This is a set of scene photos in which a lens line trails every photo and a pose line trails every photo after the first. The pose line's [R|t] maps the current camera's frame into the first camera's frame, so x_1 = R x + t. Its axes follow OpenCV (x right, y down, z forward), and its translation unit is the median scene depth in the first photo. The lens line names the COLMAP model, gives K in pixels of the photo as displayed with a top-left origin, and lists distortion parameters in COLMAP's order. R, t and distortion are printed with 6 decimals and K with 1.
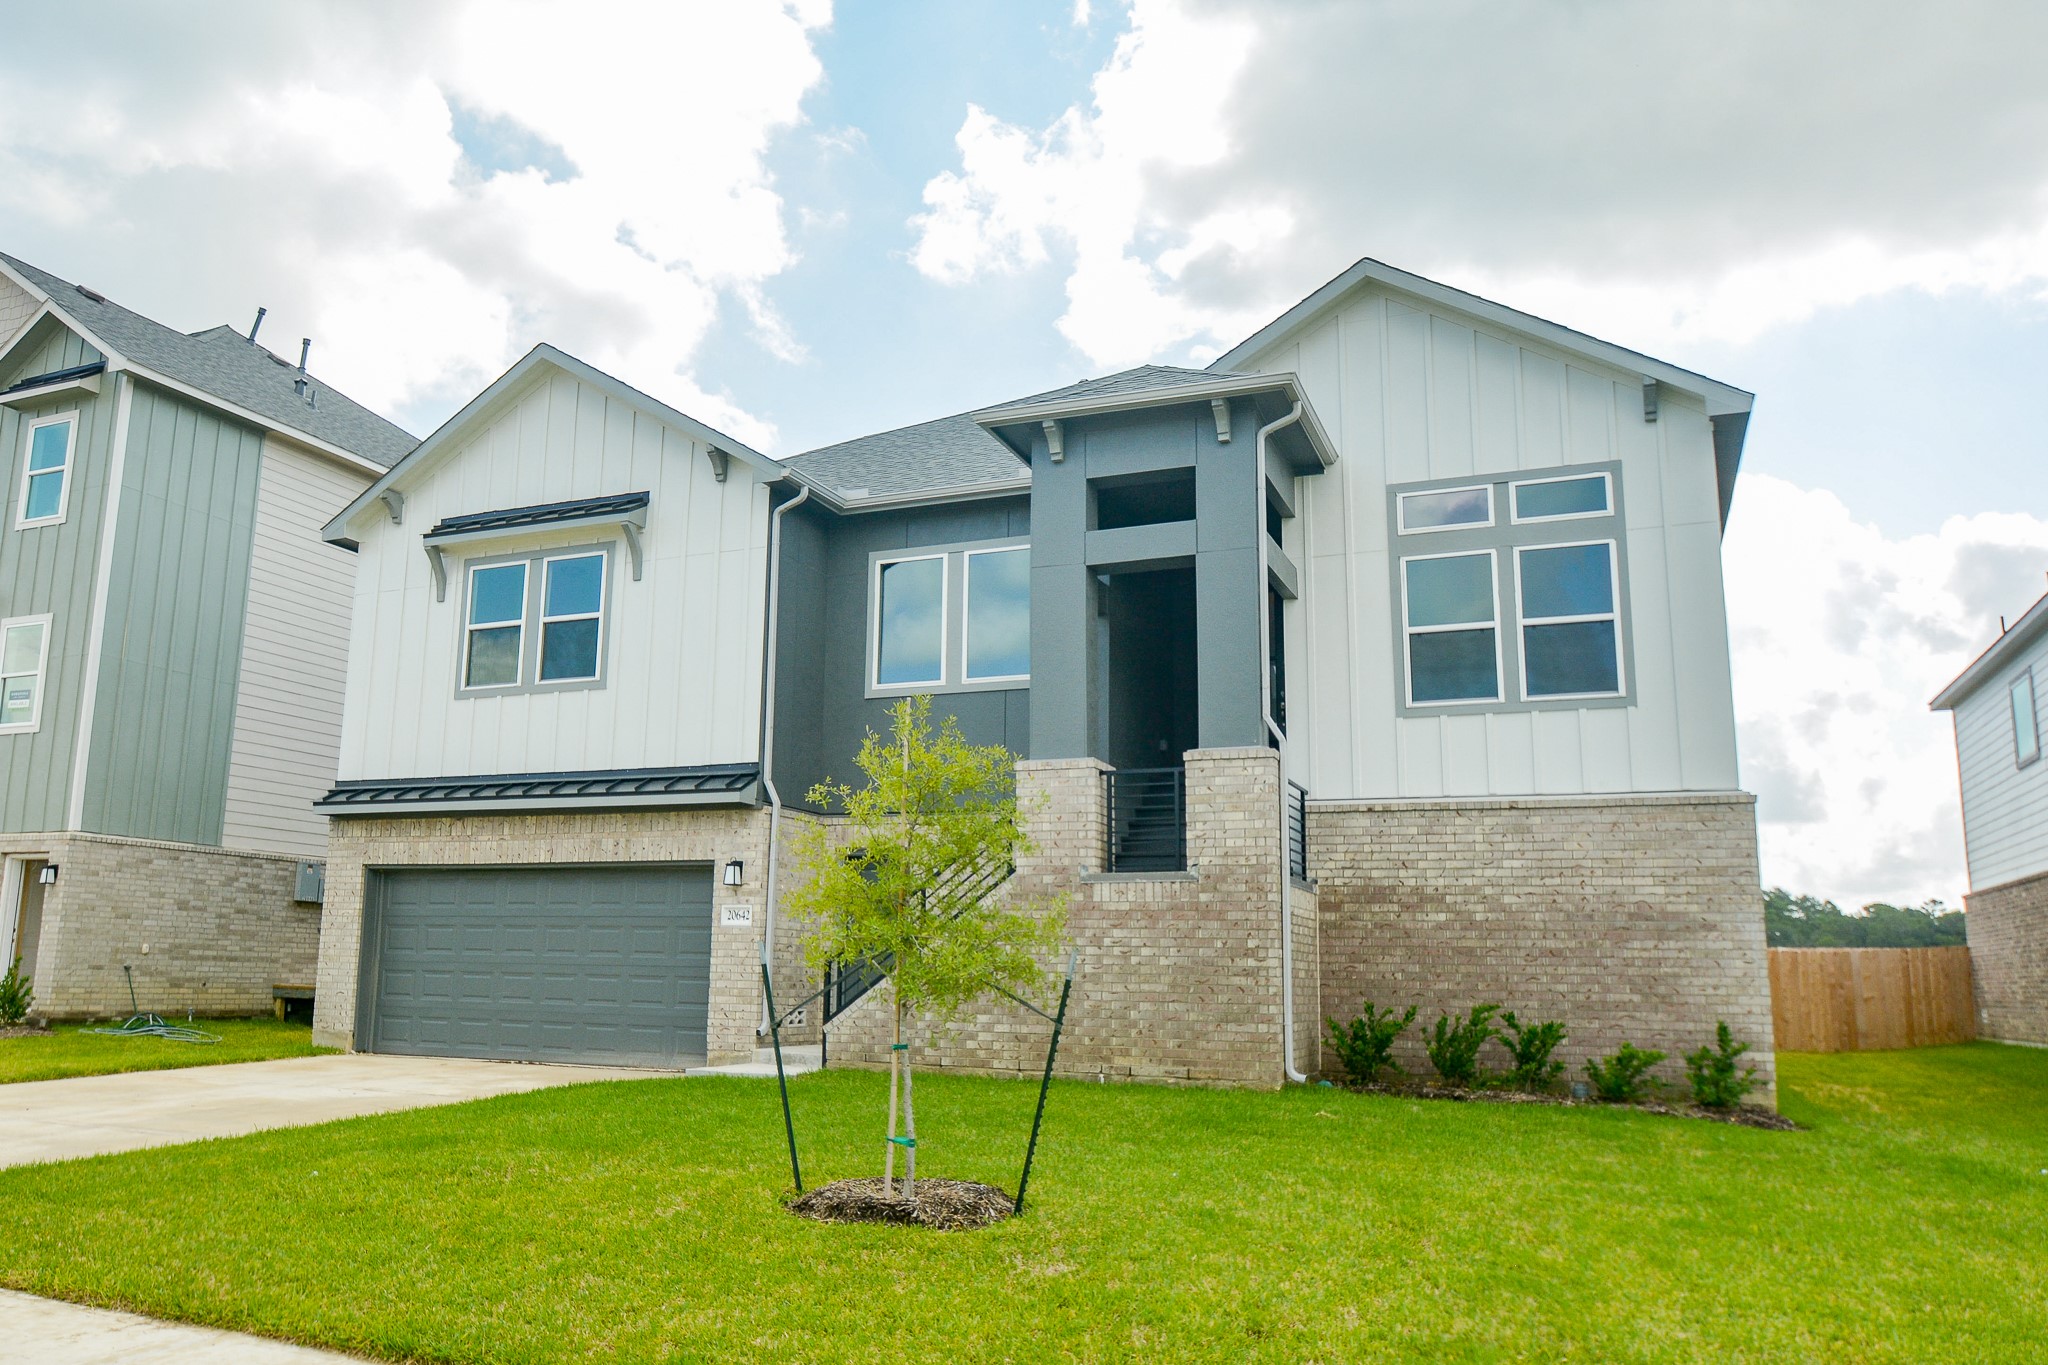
lens RADIAL K [[1502.6, 0, 1017.1], [0, 1502.6, 684.5], [0, 0, 1]] dist [-0.025099, 0.003382]
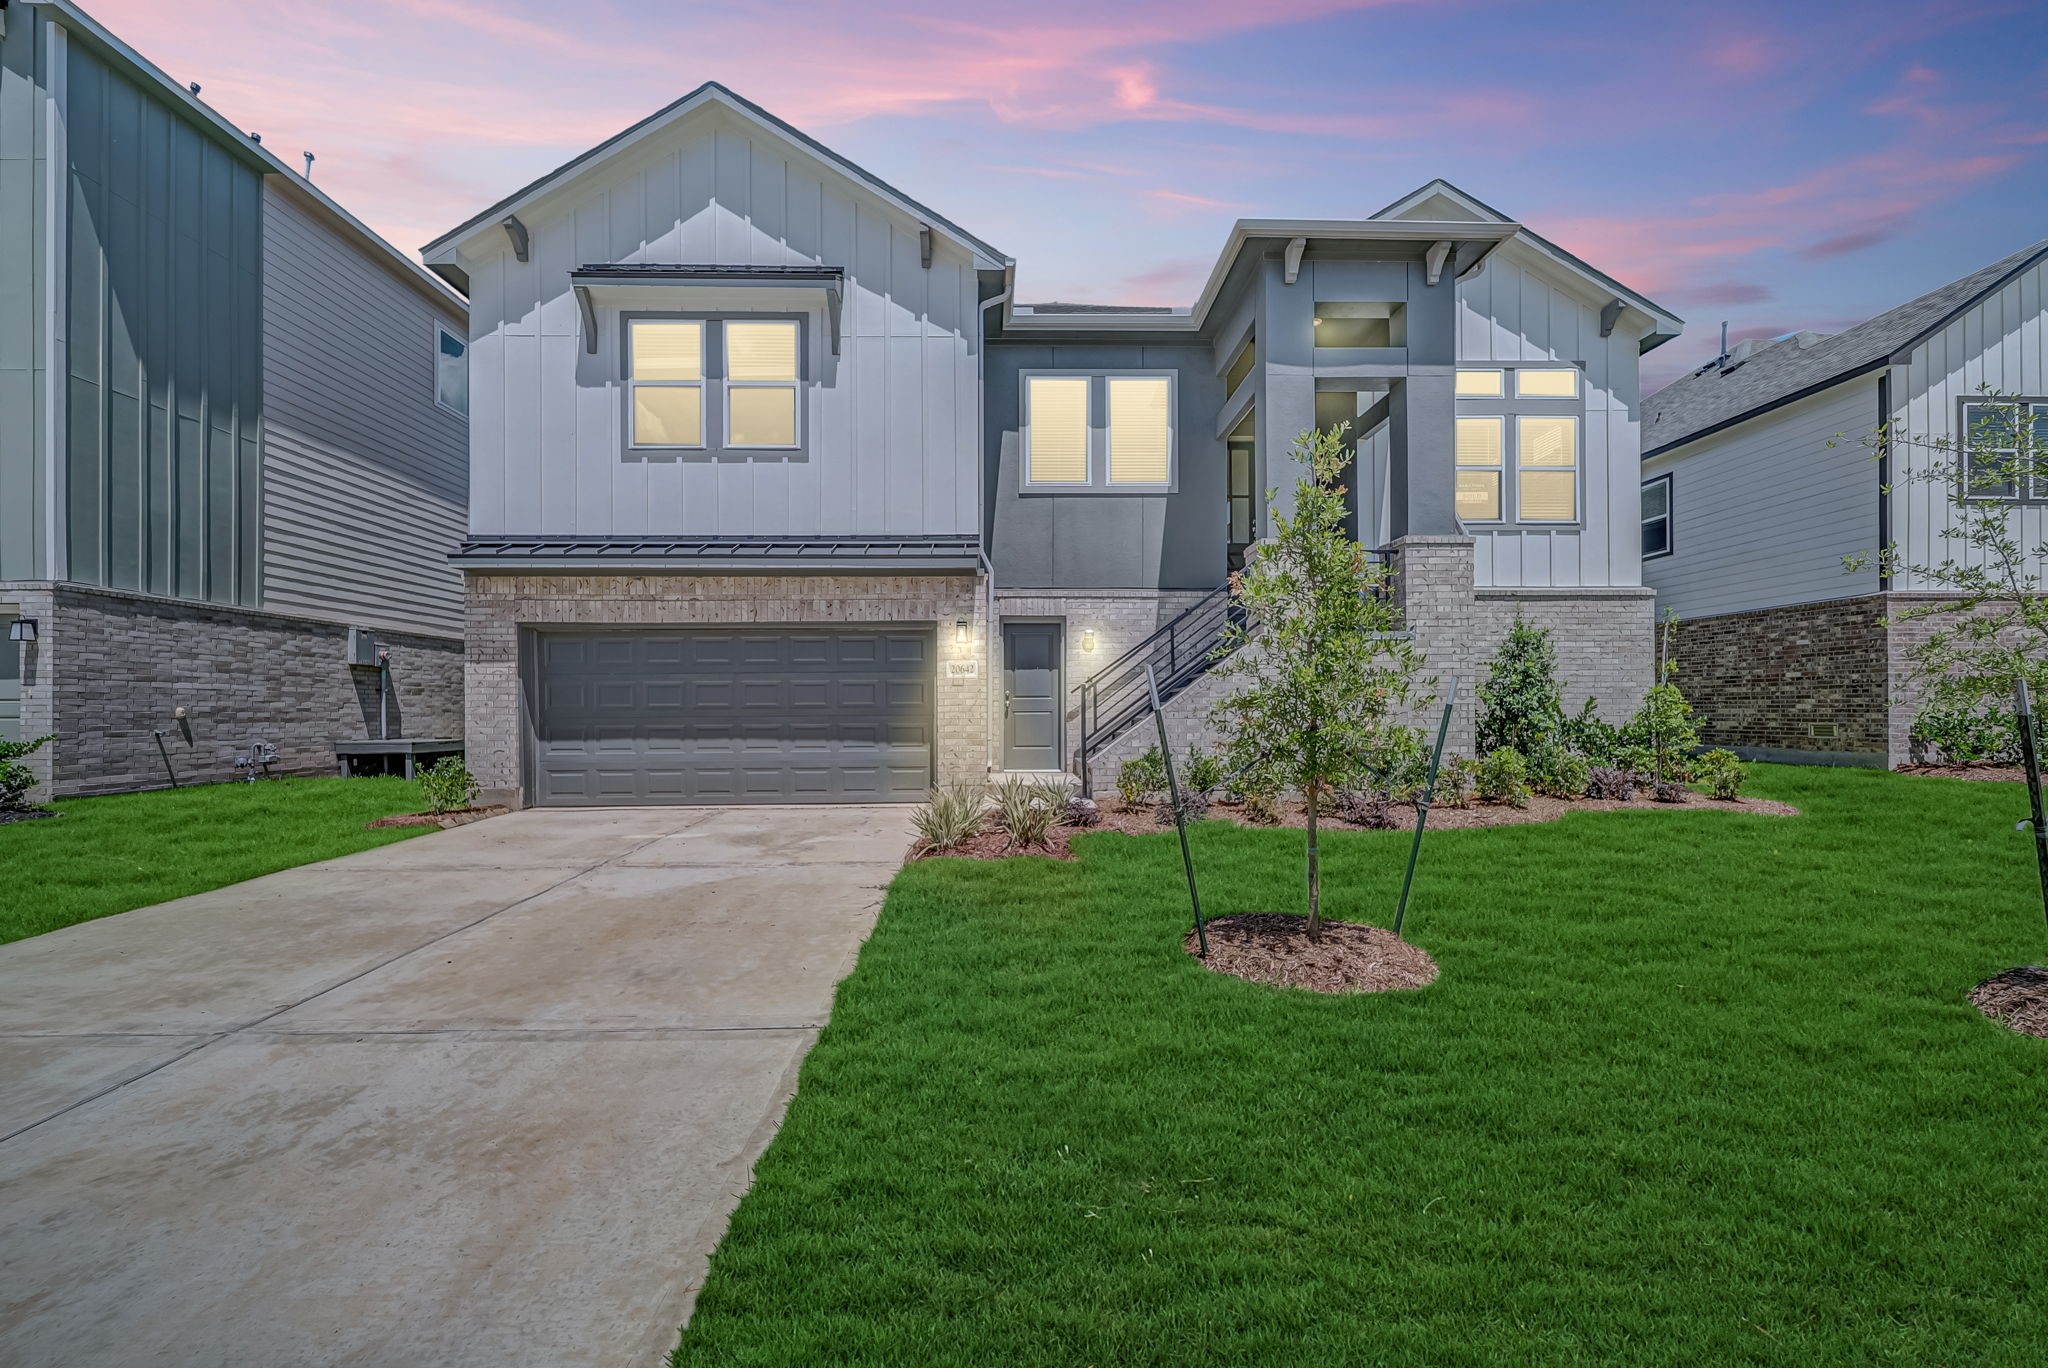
lens RADIAL K [[739.8, 0, 1030.2], [0, 739.8, 695.8], [0, 0, 1]] dist [-0.001079, -0.000209]
pose [[0.912540, -0.016679, 0.408647, -0.331750], [-0.054567, 0.985270, 0.162065, 0.071871], [-0.405331, -0.170189, 0.898188, 0.424785]]
